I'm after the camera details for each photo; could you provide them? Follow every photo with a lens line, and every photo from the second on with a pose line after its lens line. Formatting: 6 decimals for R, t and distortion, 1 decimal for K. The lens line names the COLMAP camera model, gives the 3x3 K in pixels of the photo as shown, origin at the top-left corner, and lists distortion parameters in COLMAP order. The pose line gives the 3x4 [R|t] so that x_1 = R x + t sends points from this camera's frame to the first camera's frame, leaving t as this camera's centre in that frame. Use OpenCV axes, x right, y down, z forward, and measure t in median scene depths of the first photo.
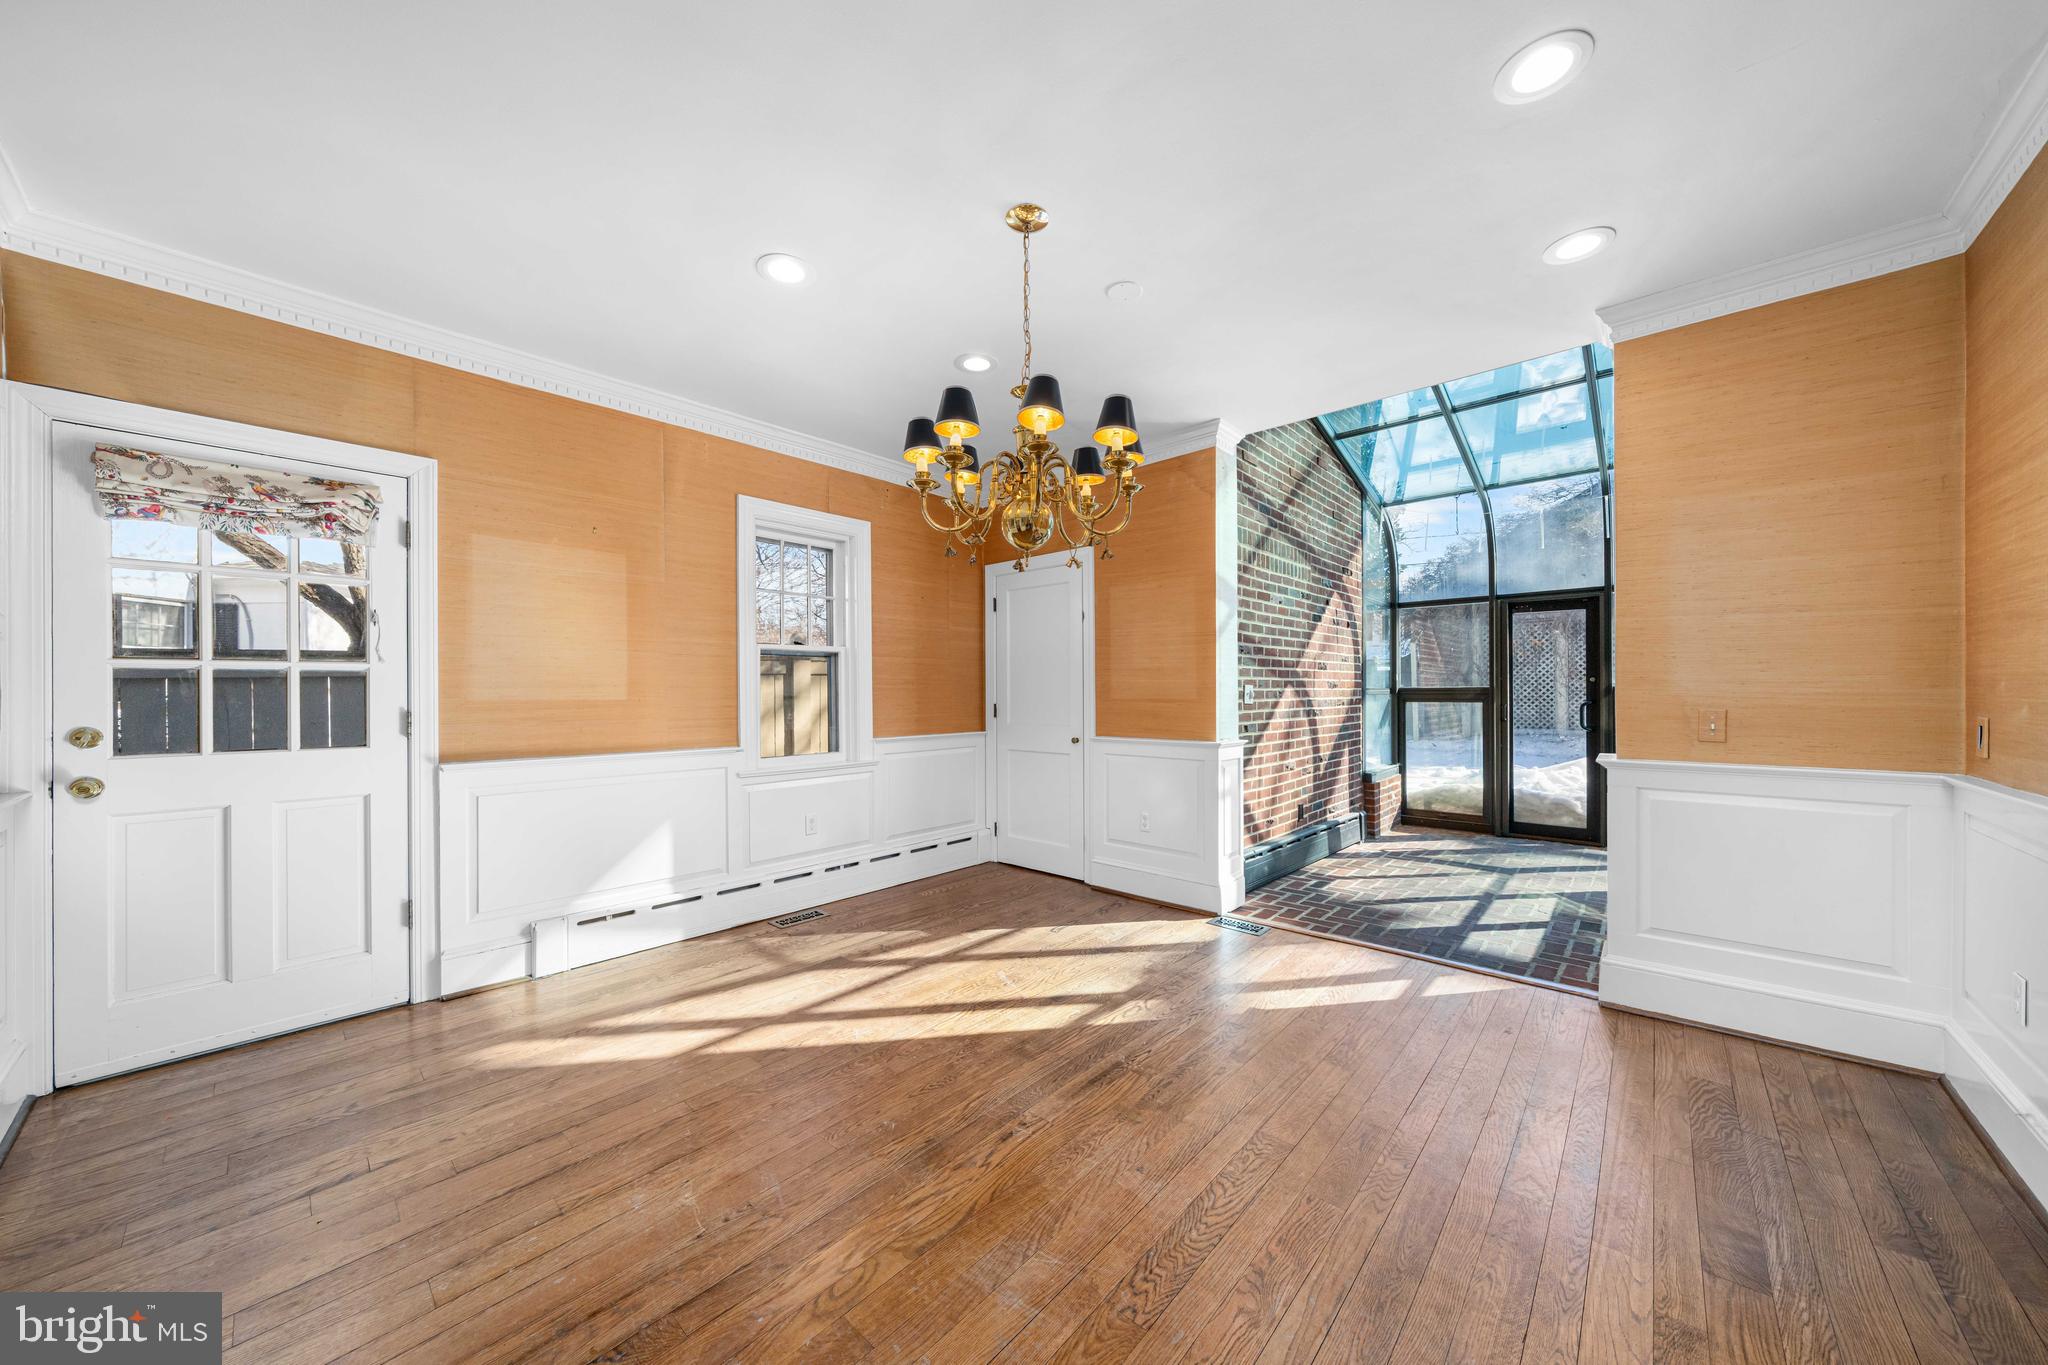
lens RADIAL K [[717.6, 0, 1059.4], [0, 717.6, 685.0], [0, 0, 1]] dist [-0.002172, -0.000191]
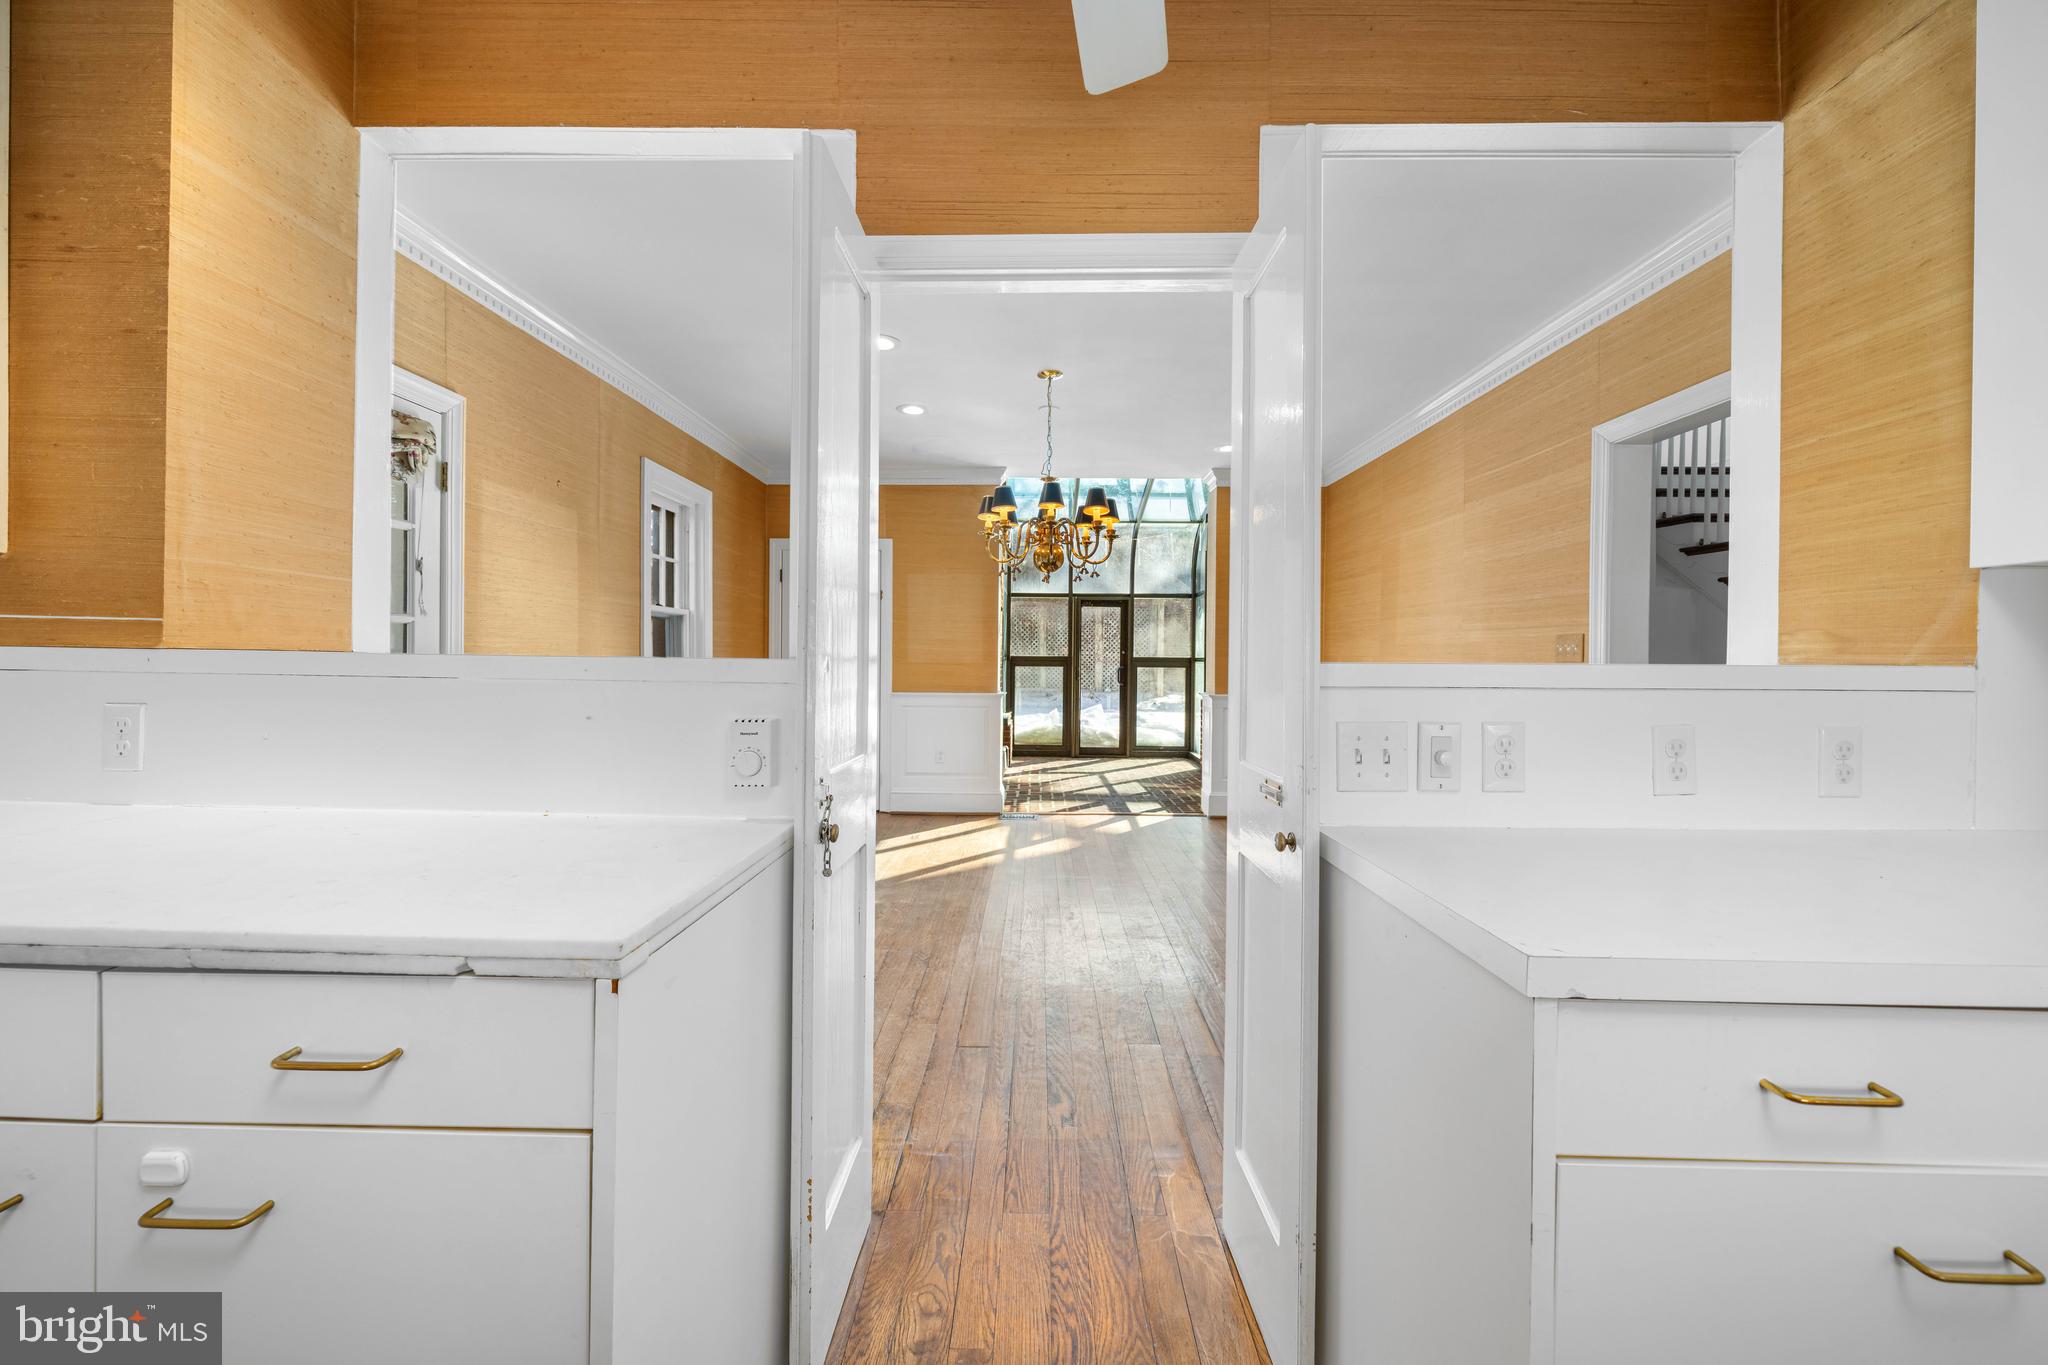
lens RADIAL K [[744.9, 0, 1023.9], [0, 744.9, 669.0], [0, 0, 1]] dist [-0.003365, -0.000205]
pose [[0.763090, 0.001294, 0.646291, -0.535994], [-0.016760, 0.999701, 0.017788, 0.003669], [-0.646075, -0.024406, 0.762884, -0.114351]]
